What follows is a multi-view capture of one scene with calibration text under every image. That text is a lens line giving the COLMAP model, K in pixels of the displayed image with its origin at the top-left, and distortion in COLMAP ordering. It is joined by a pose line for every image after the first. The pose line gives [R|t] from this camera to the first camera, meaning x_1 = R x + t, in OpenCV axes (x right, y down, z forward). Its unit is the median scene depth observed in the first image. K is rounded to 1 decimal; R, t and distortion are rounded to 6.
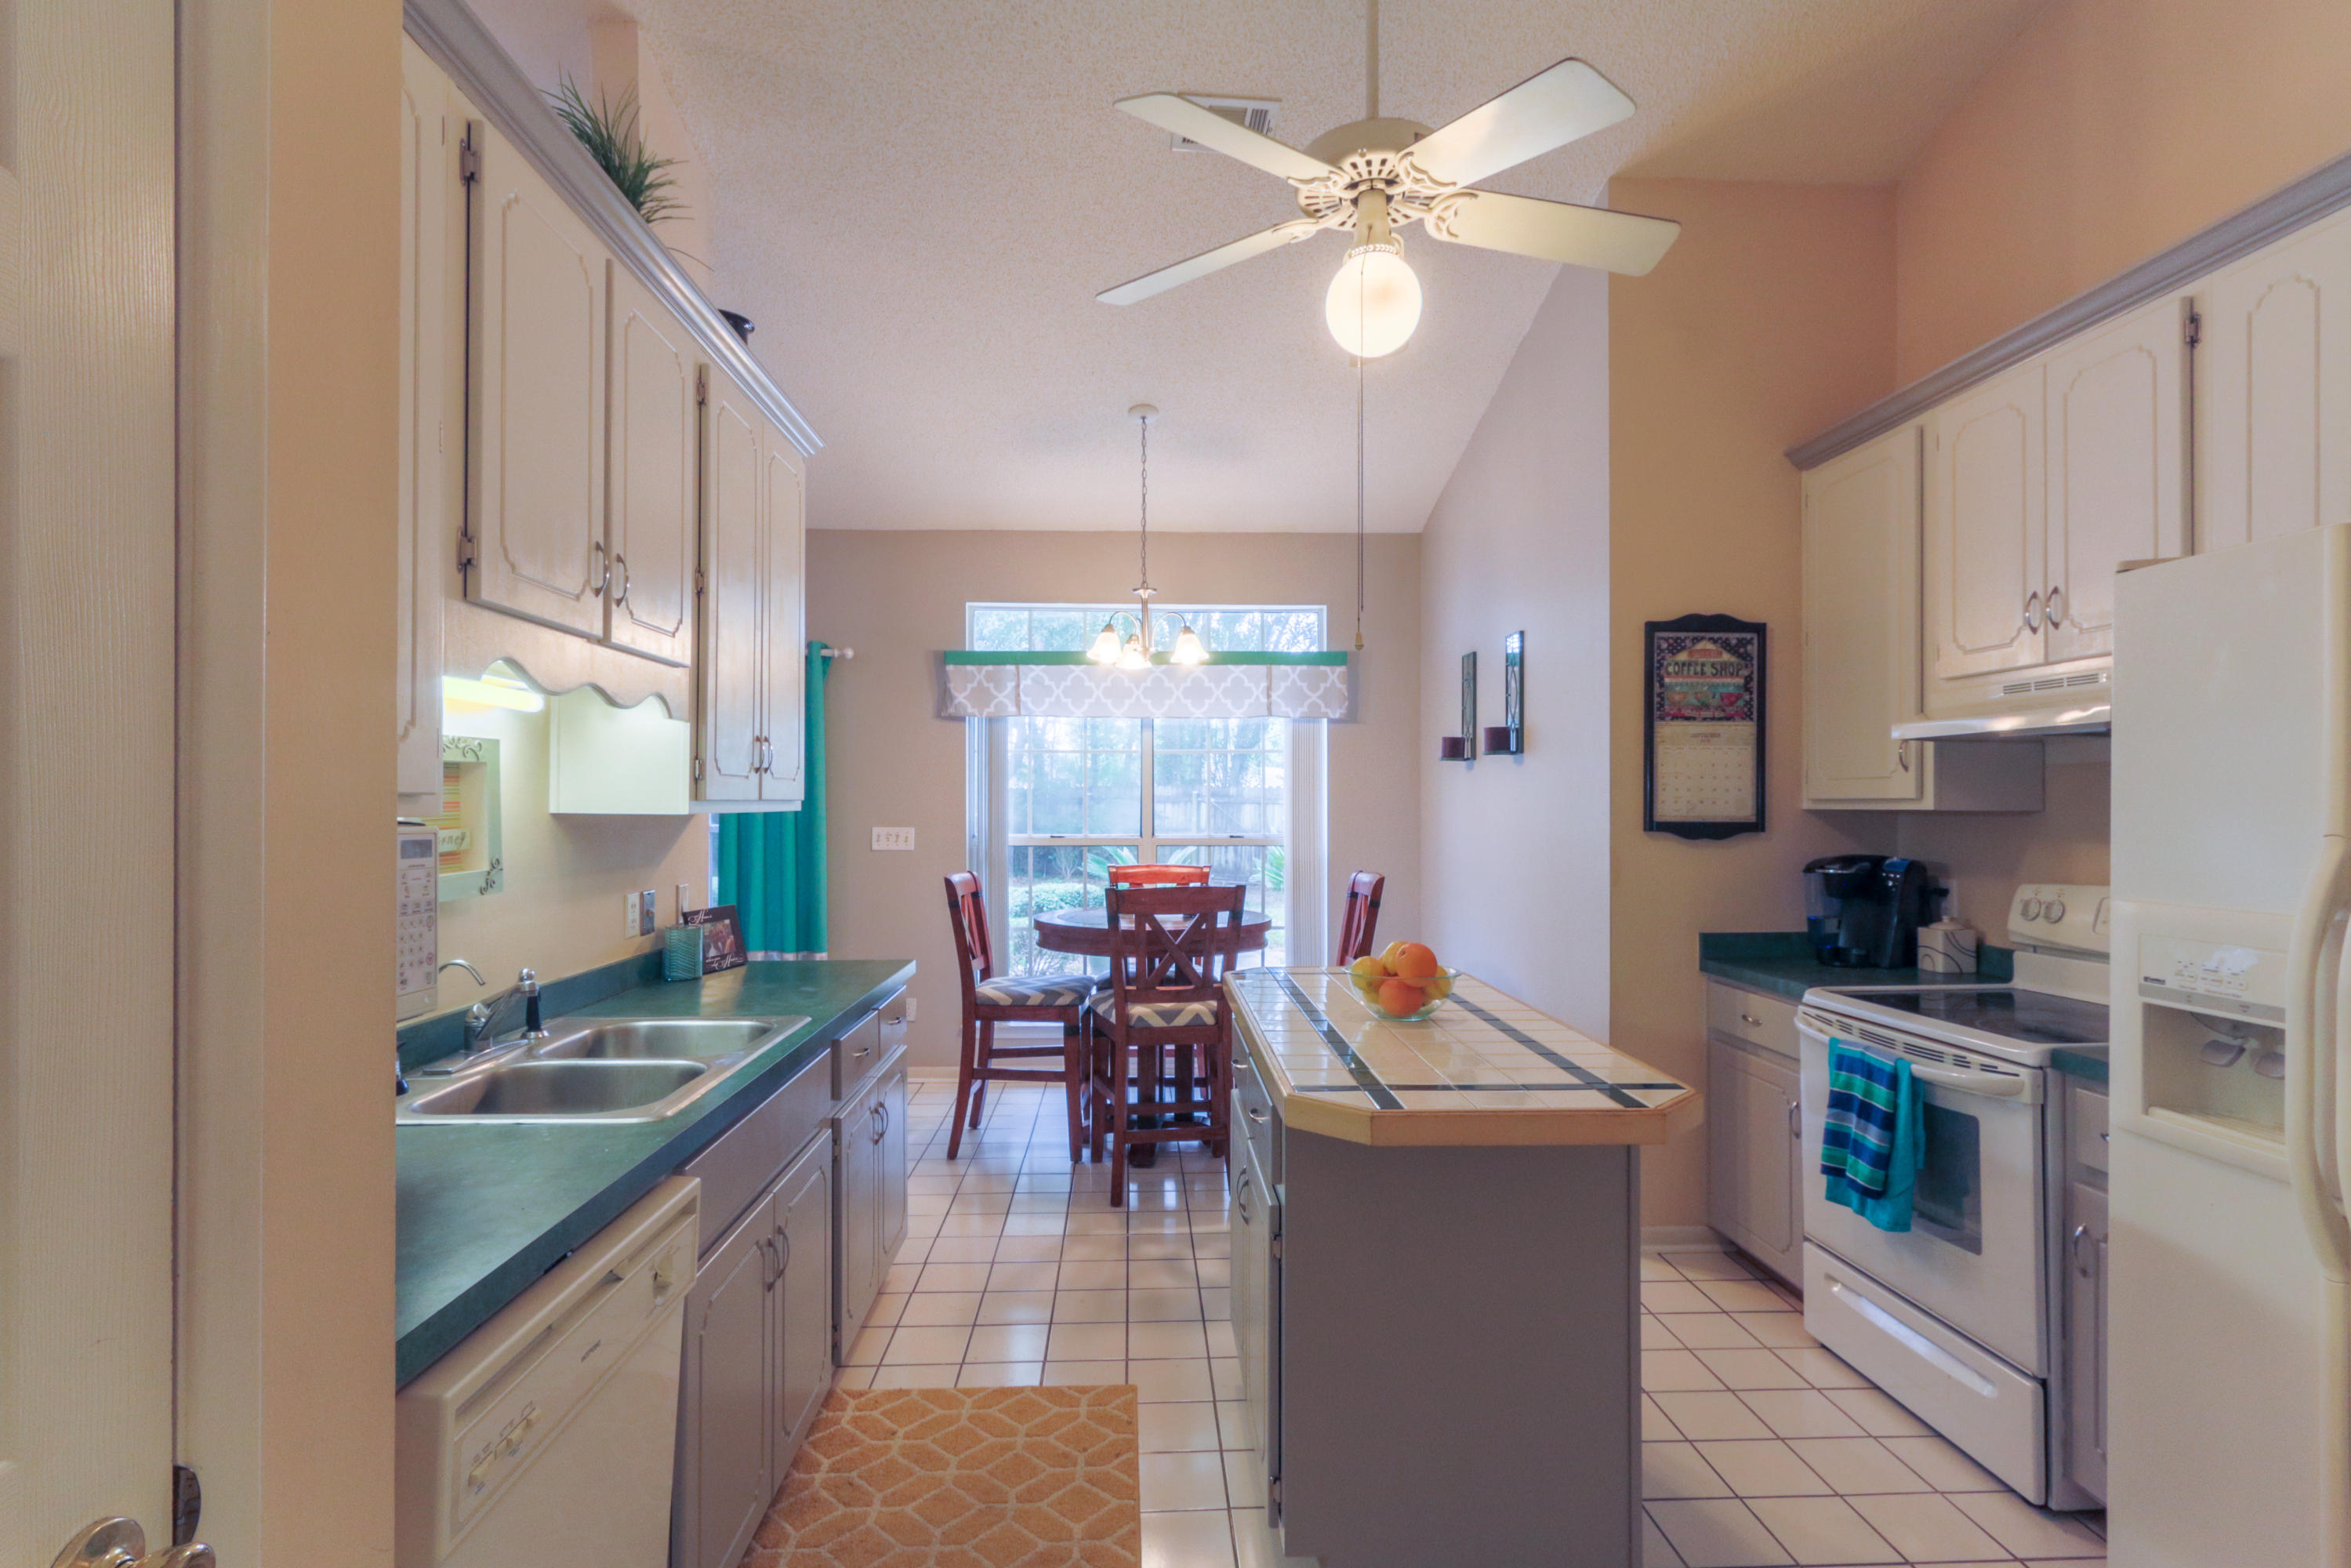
lens RADIAL K [[1073.0, 0, 1171.3], [0, 1073.0, 802.6], [0, 0, 1]] dist [0.003162, -0.000823]
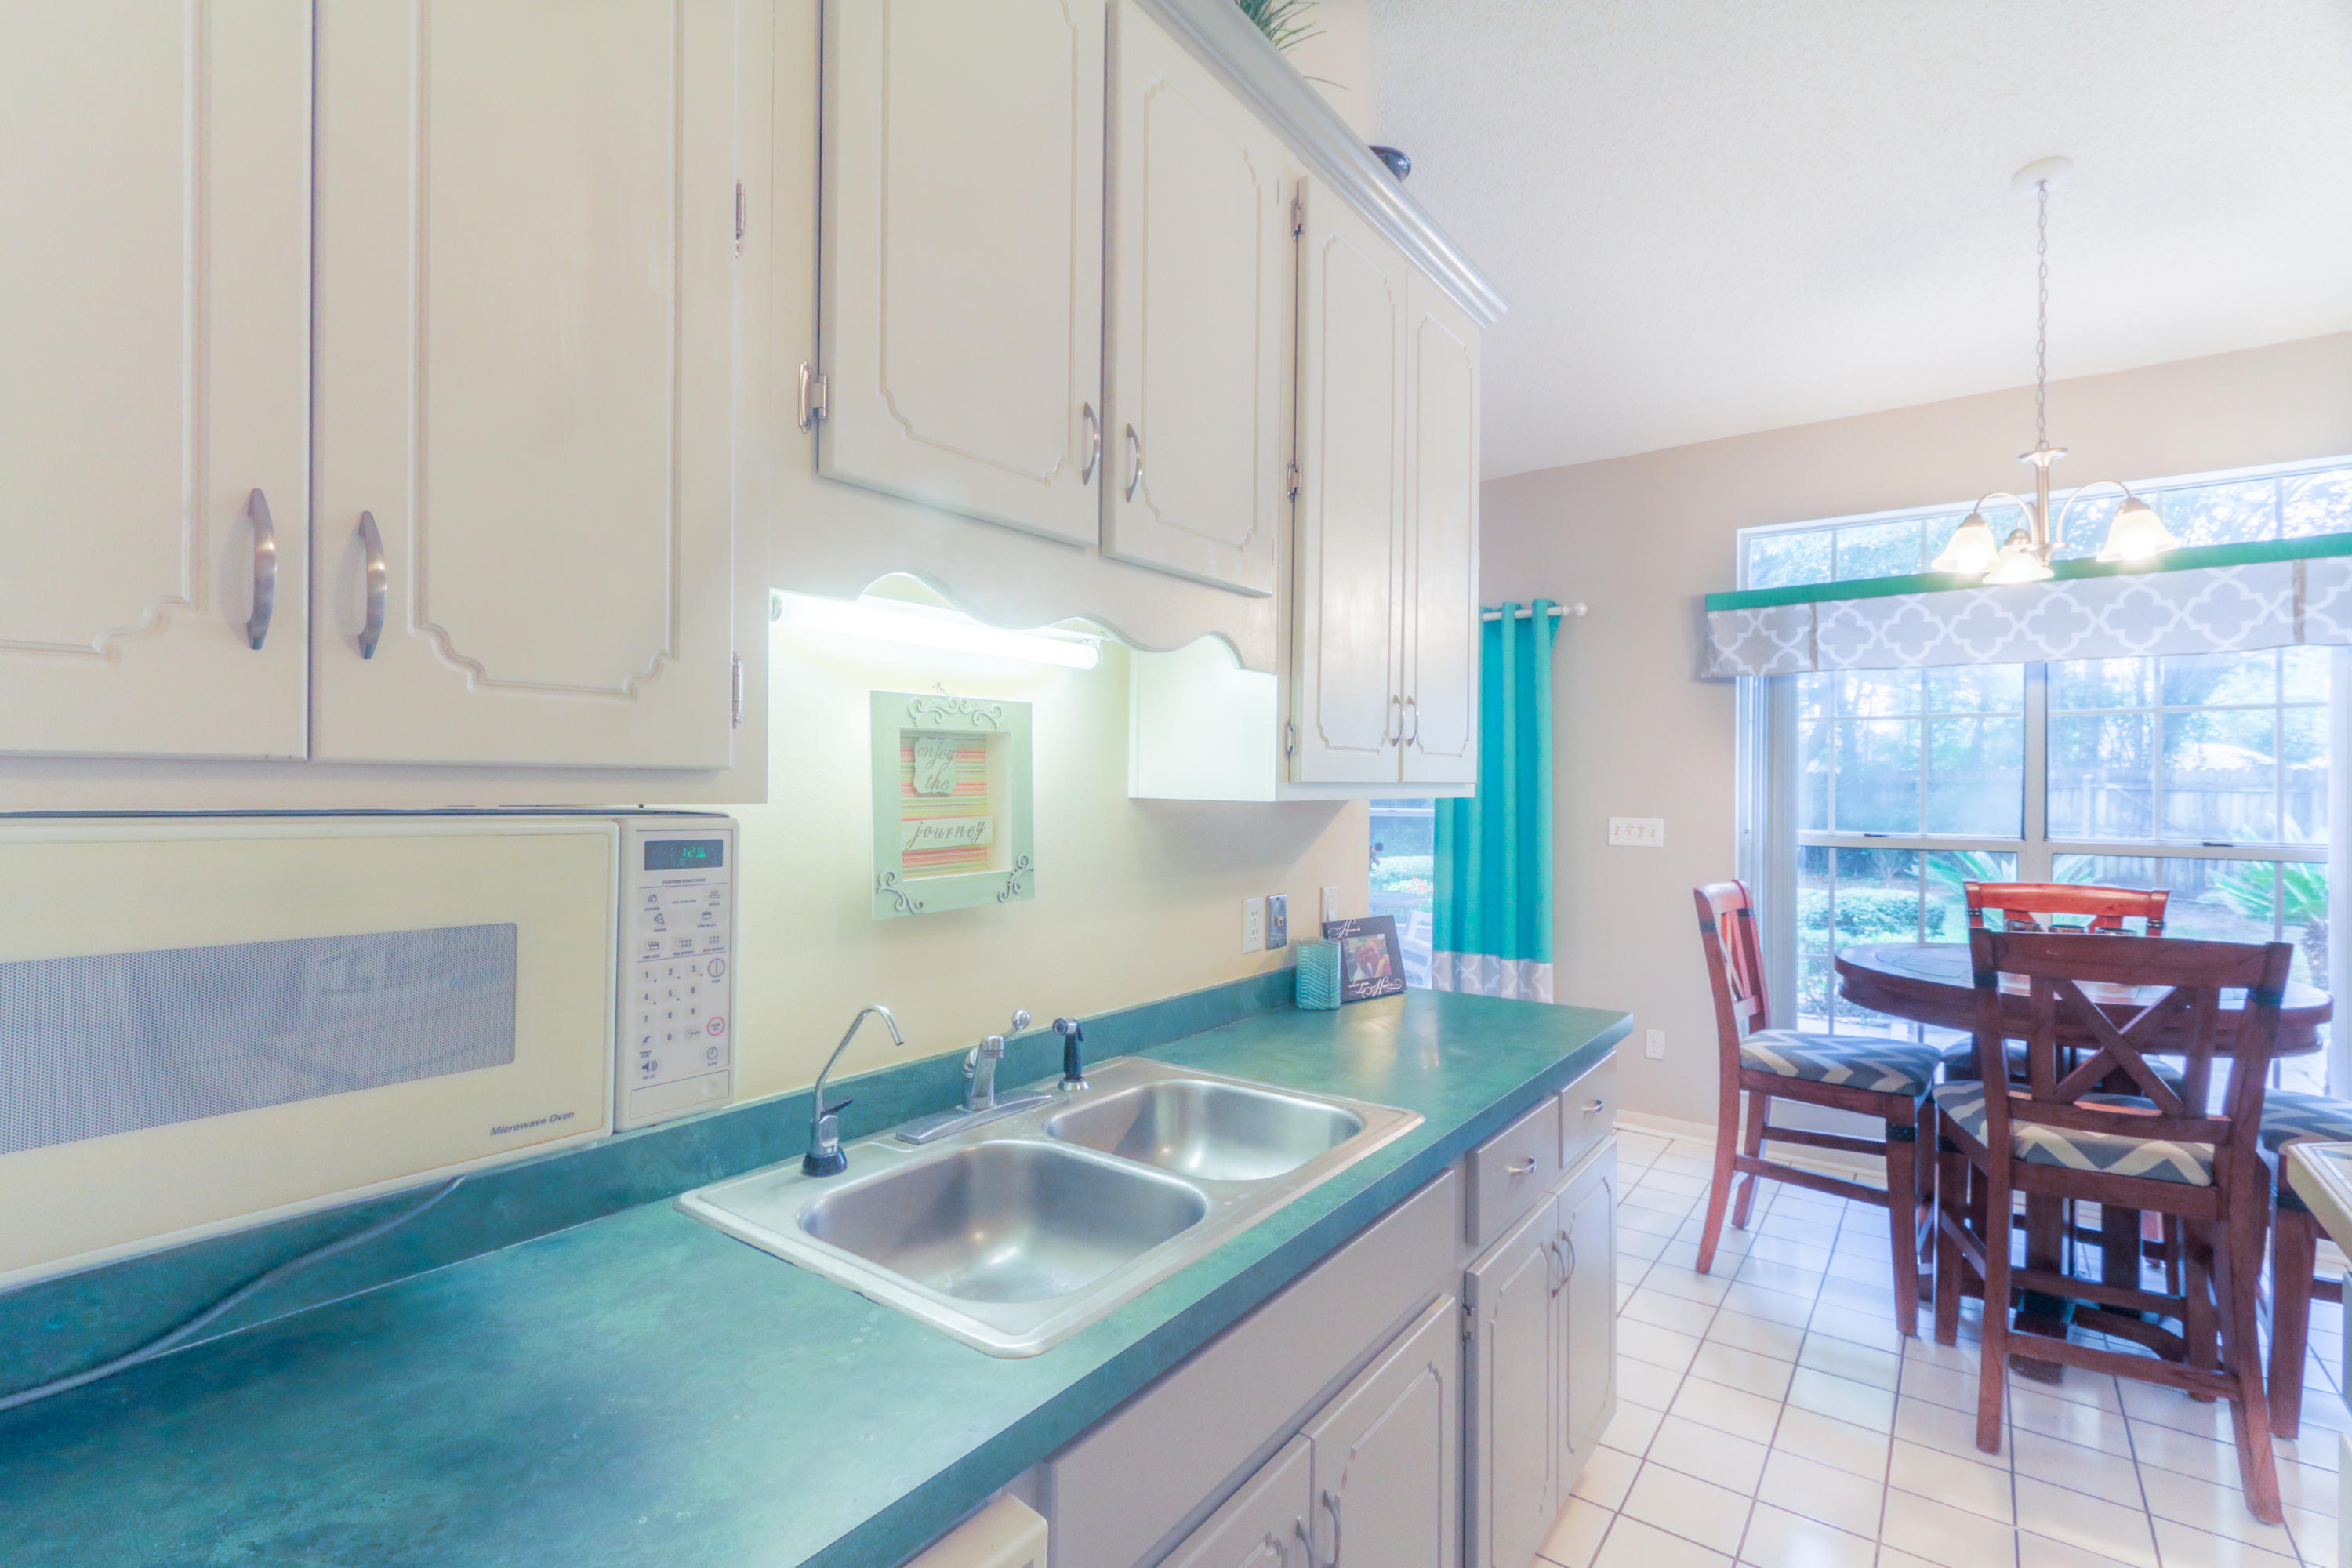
lens RADIAL K [[1073.4, 0, 1177.0], [0, 1073.4, 791.6], [0, 0, 1]] dist [0.003162, -0.000823]
pose [[0.776878, 0.006139, -0.629621, -0.025557], [-0.003990, 0.999980, 0.004828, 0.000663], [0.629639, -0.001239, 0.776887, 0.224051]]
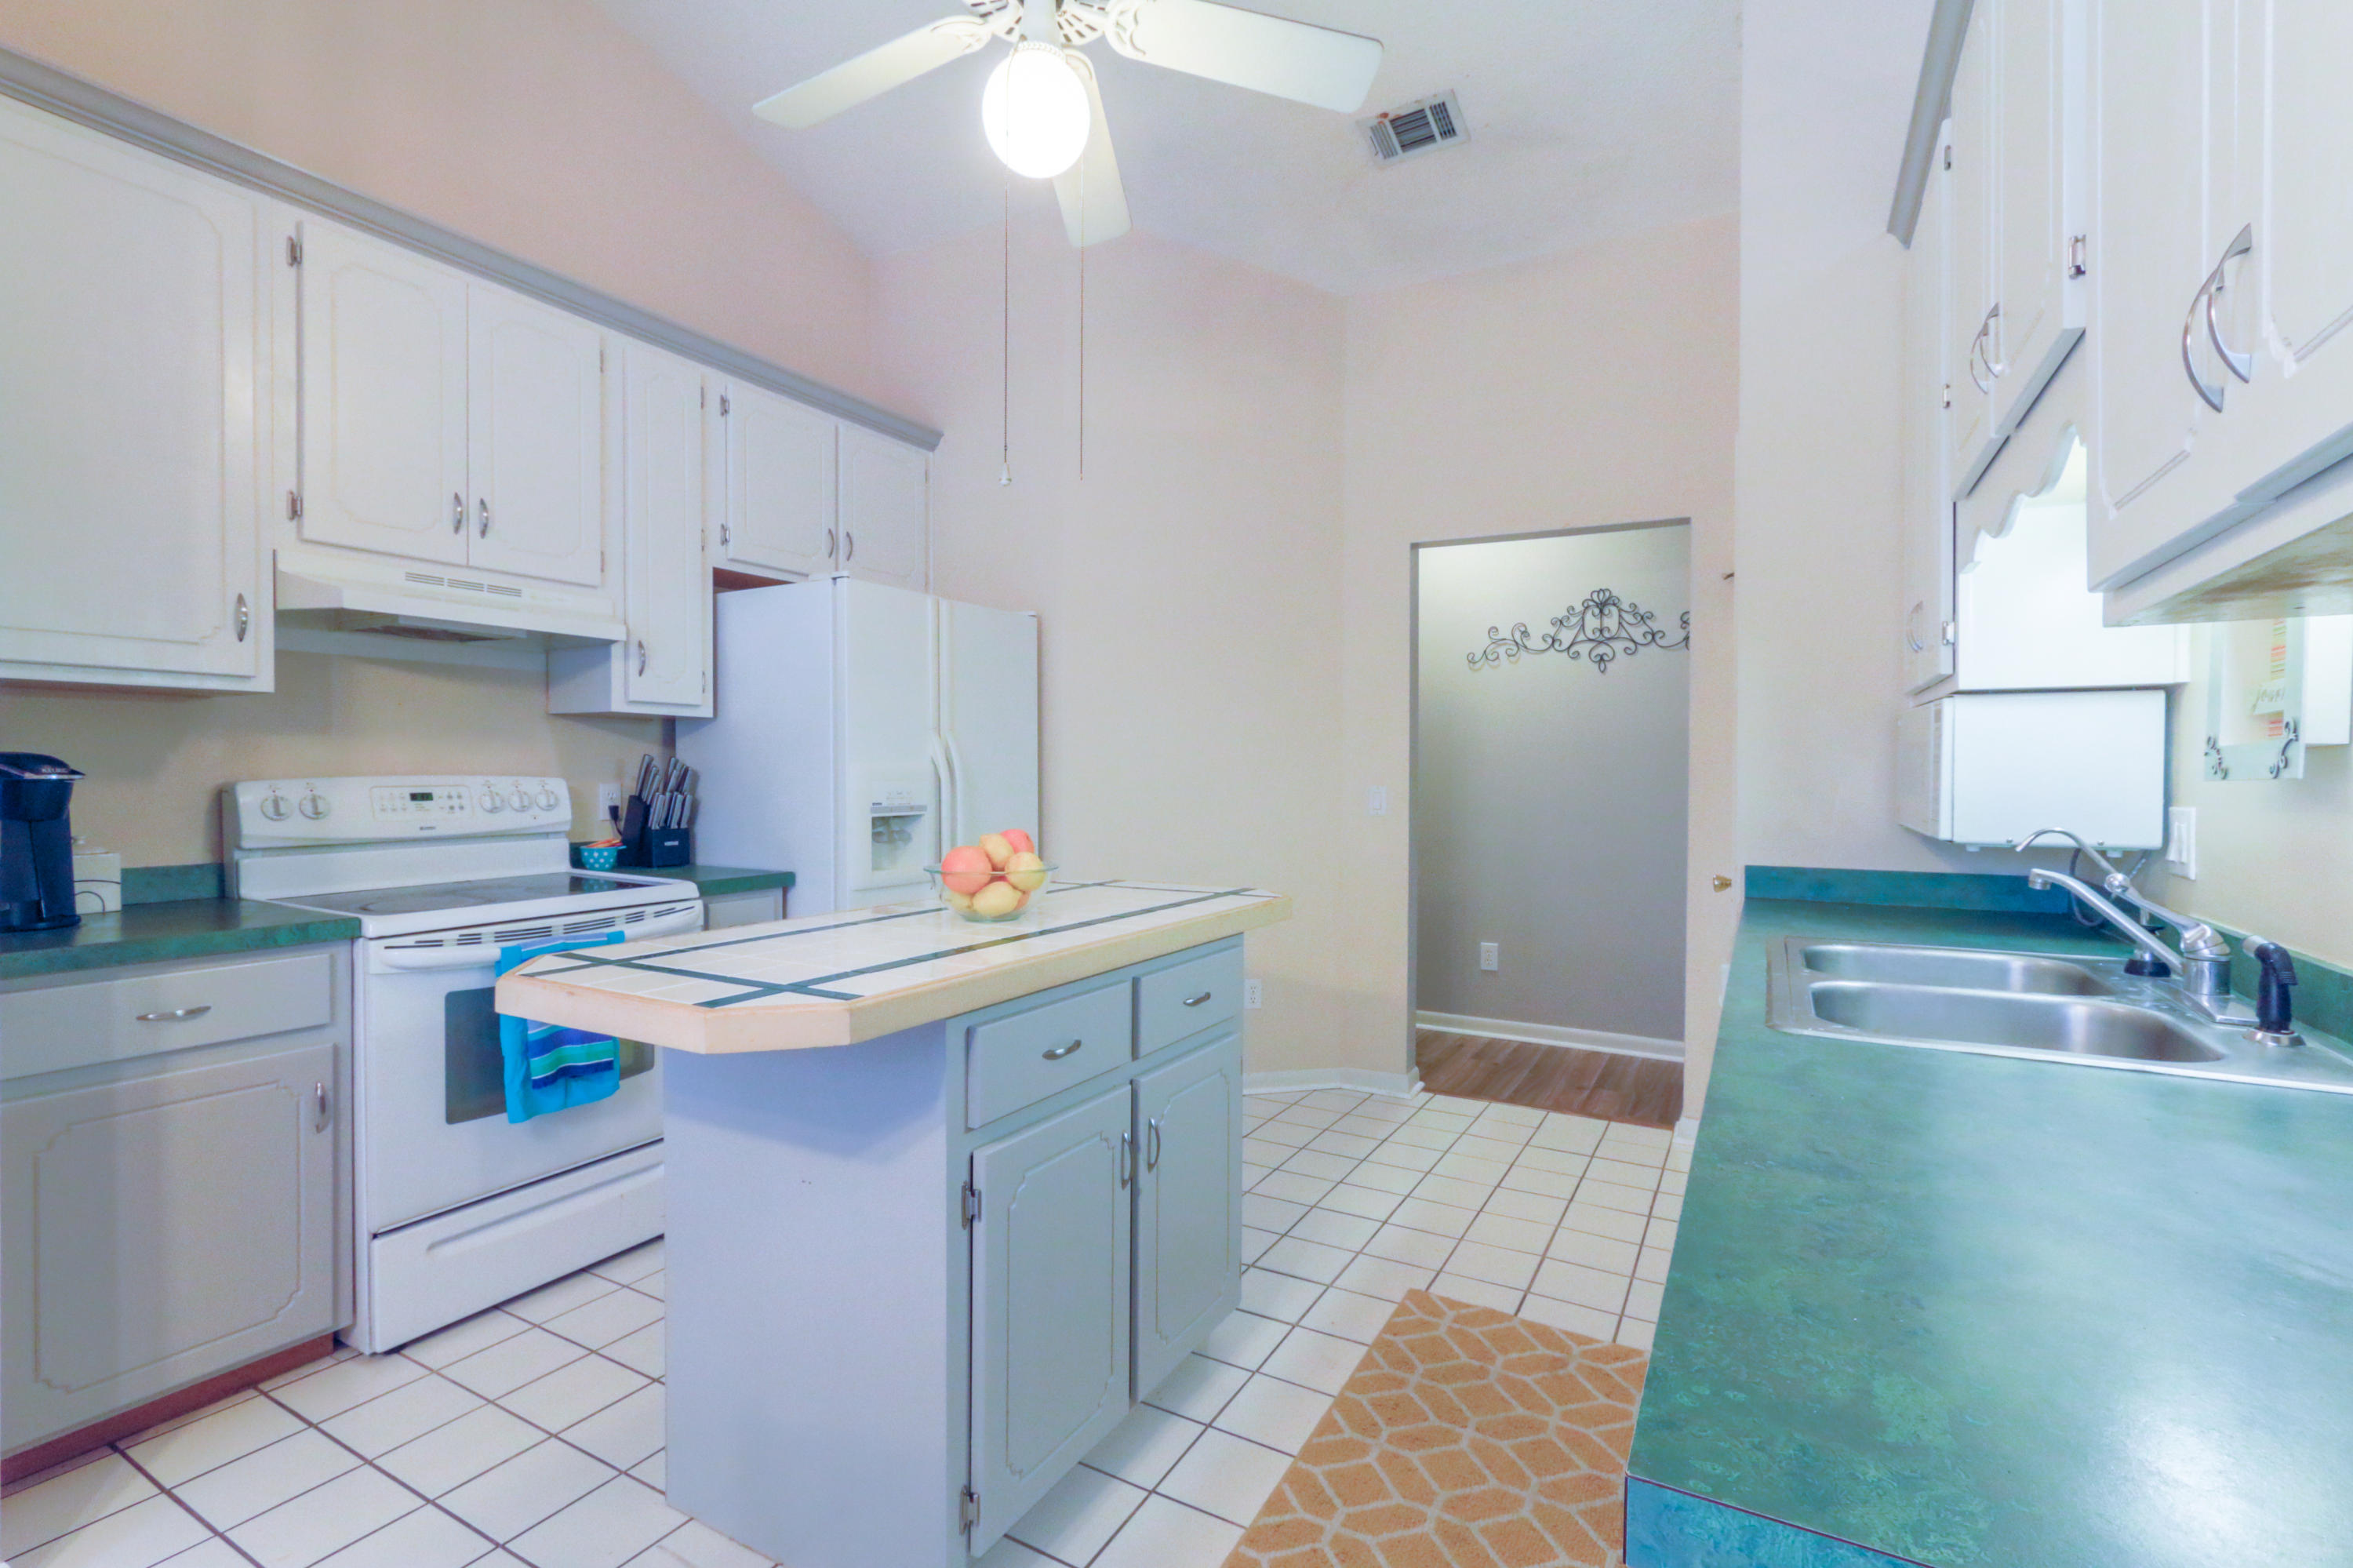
lens RADIAL K [[1073.9, 0, 1174.2], [0, 1073.9, 789.9], [0, 0, 1]] dist [0.003162, -0.000823]
pose [[-0.850084, -0.015906, 0.526407, -0.188271], [-0.011073, 0.999863, 0.012330, 0.040055], [-0.526531, 0.004653, -0.850143, 0.836785]]
